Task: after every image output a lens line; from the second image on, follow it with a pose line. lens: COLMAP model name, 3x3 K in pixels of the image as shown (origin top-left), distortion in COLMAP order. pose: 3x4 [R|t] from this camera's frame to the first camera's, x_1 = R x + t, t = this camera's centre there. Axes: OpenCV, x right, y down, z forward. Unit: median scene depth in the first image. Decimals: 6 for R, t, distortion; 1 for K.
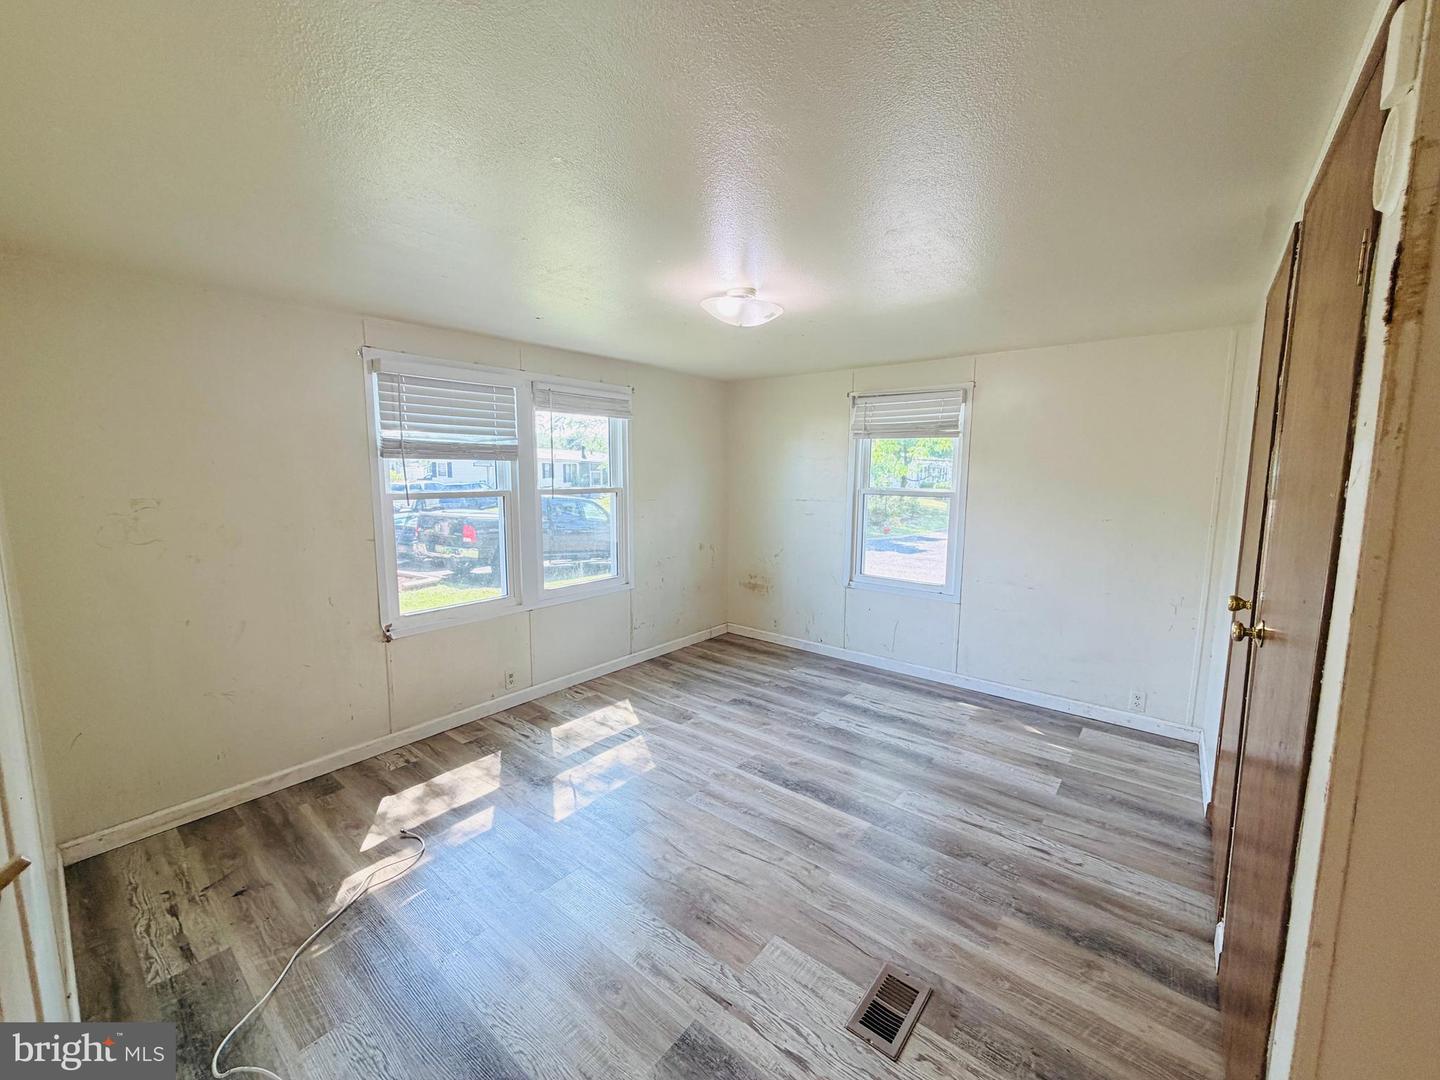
lens RADIAL K [[574.4, 0, 723.1], [0, 574.4, 541.8], [0, 0, 1]] dist [-0.002327, 0.000361]
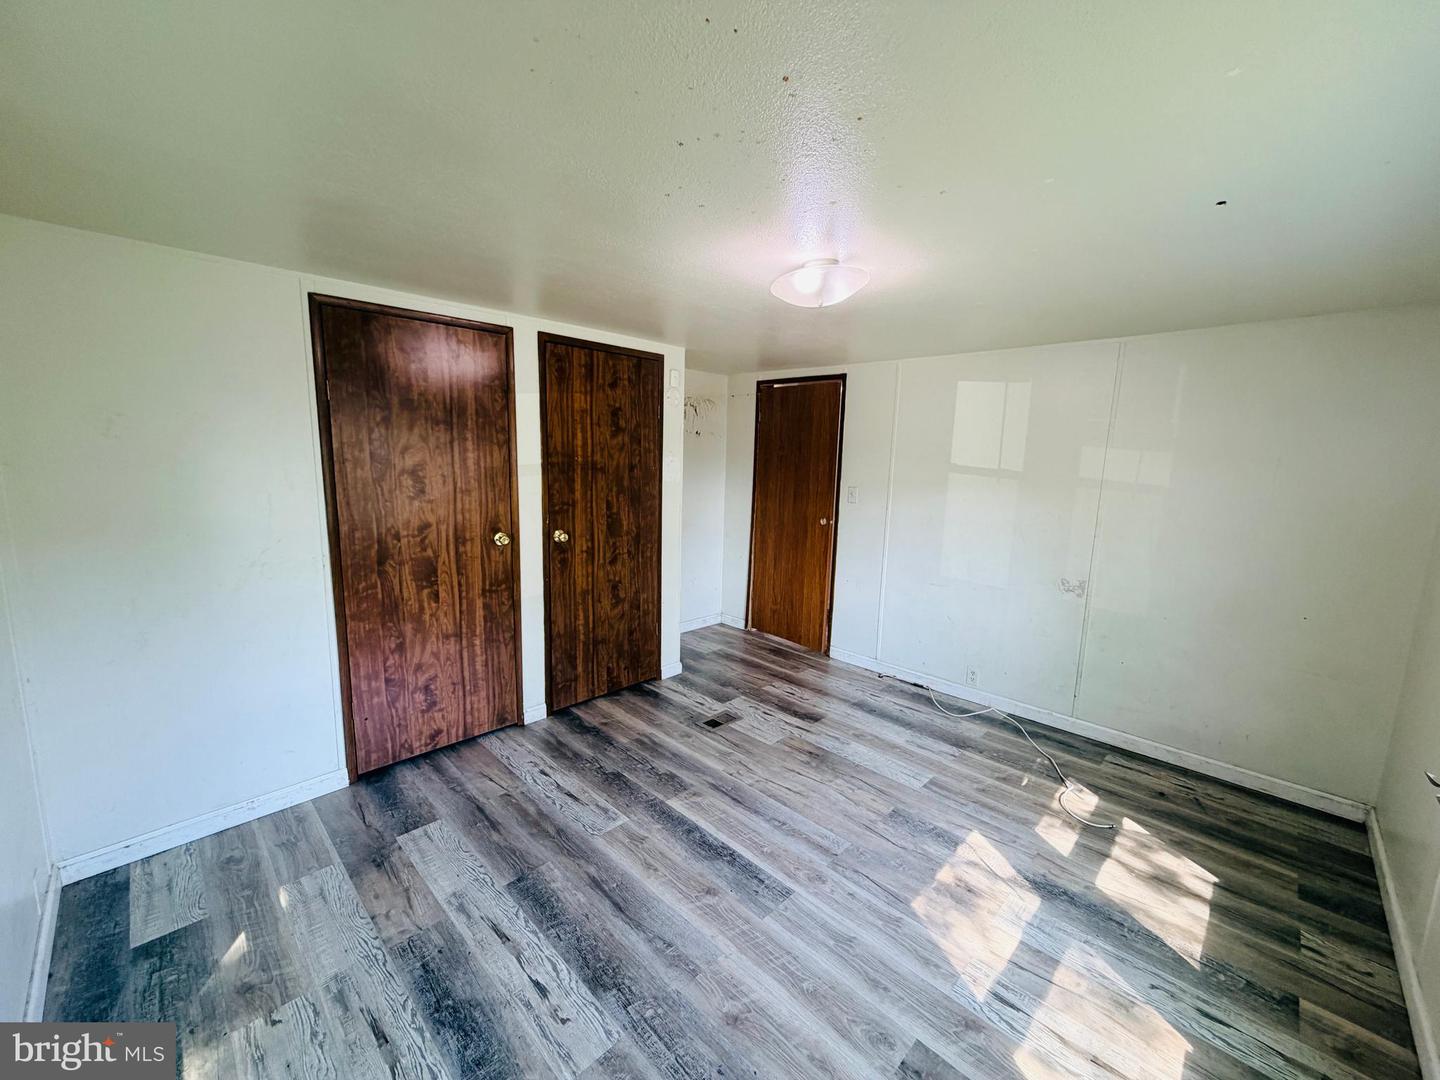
lens RADIAL K [[574.4, 0, 721.6], [0, 574.4, 539.4], [0, 0, 1]] dist [-0.002327, 0.000361]
pose [[-0.994929, -0.042359, 0.091225, 0.072217], [-0.016244, 0.962757, 0.269879, -0.240899], [-0.099259, 0.267028, -0.958563, 1.716426]]
